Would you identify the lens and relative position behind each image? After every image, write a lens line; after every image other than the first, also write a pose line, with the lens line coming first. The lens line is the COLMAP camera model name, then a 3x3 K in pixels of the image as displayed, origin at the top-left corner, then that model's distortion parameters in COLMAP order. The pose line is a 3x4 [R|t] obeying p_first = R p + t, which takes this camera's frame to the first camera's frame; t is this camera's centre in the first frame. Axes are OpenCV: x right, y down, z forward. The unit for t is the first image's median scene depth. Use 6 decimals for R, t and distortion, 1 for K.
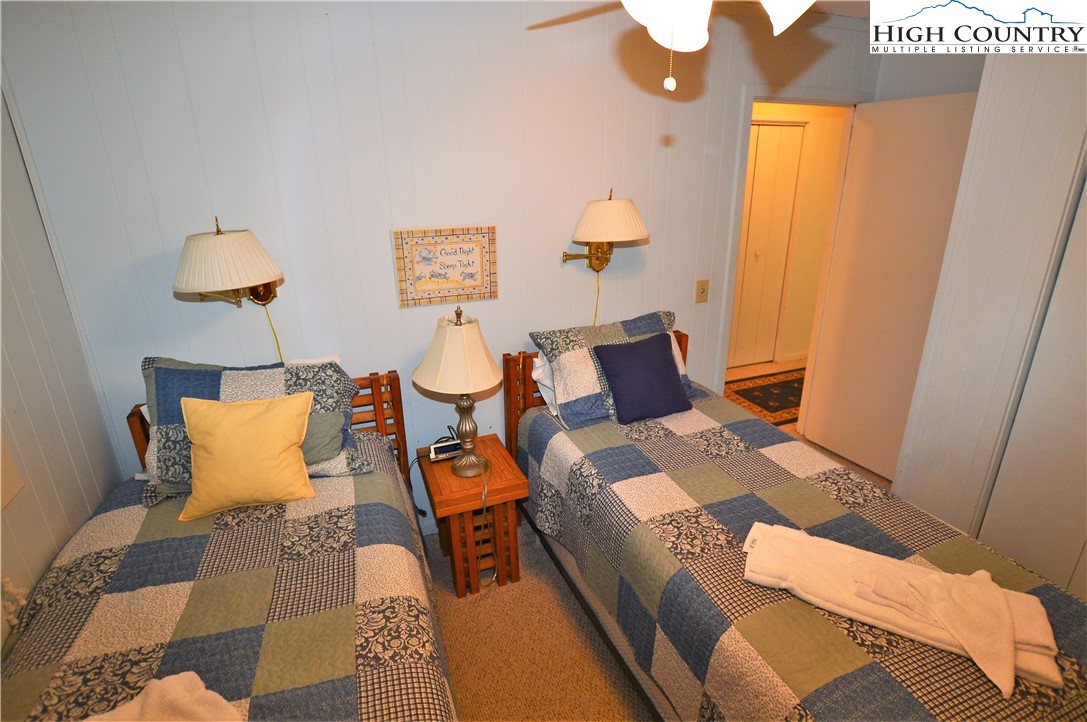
lens RADIAL K [[552.0, 0, 555.1], [0, 552.0, 349.4], [0, 0, 1]] dist [-0.021278, -0.000195]
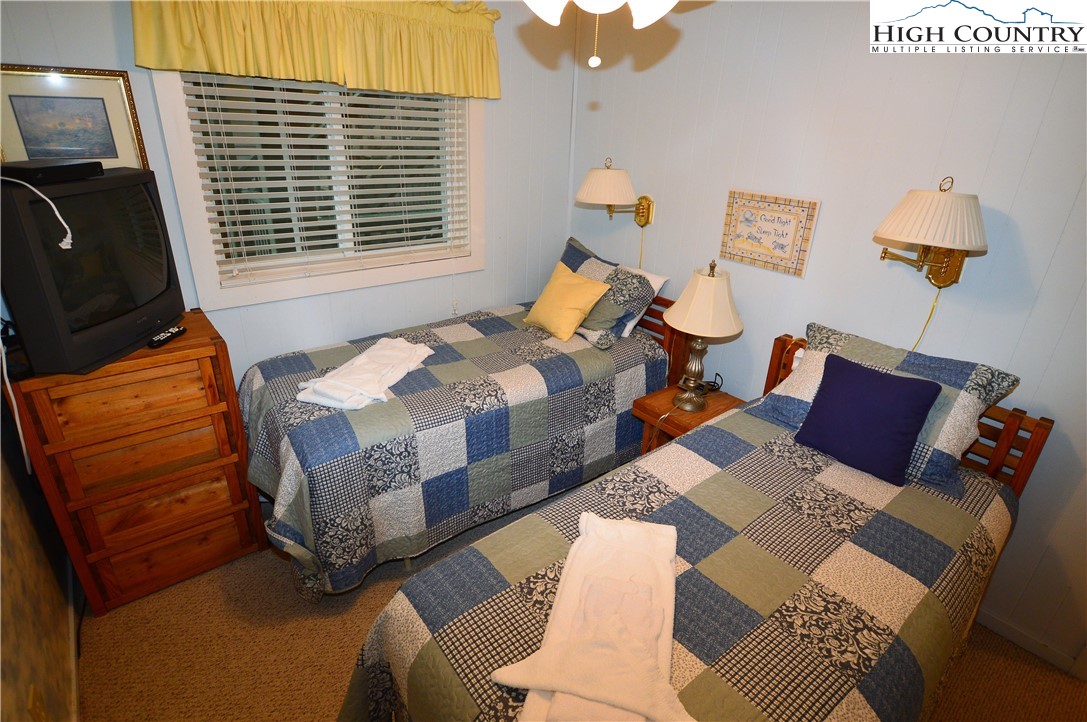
lens RADIAL K [[543.7, 0, 545.3], [0, 543.7, 363.4], [0, 0, 1]] dist [-0.022041, -0.000146]
pose [[0.285545, 0.405350, -0.868421, 0.704962], [-0.343952, 0.889124, 0.301919, -0.096972], [0.894517, 0.212484, 0.393306, 0.271369]]
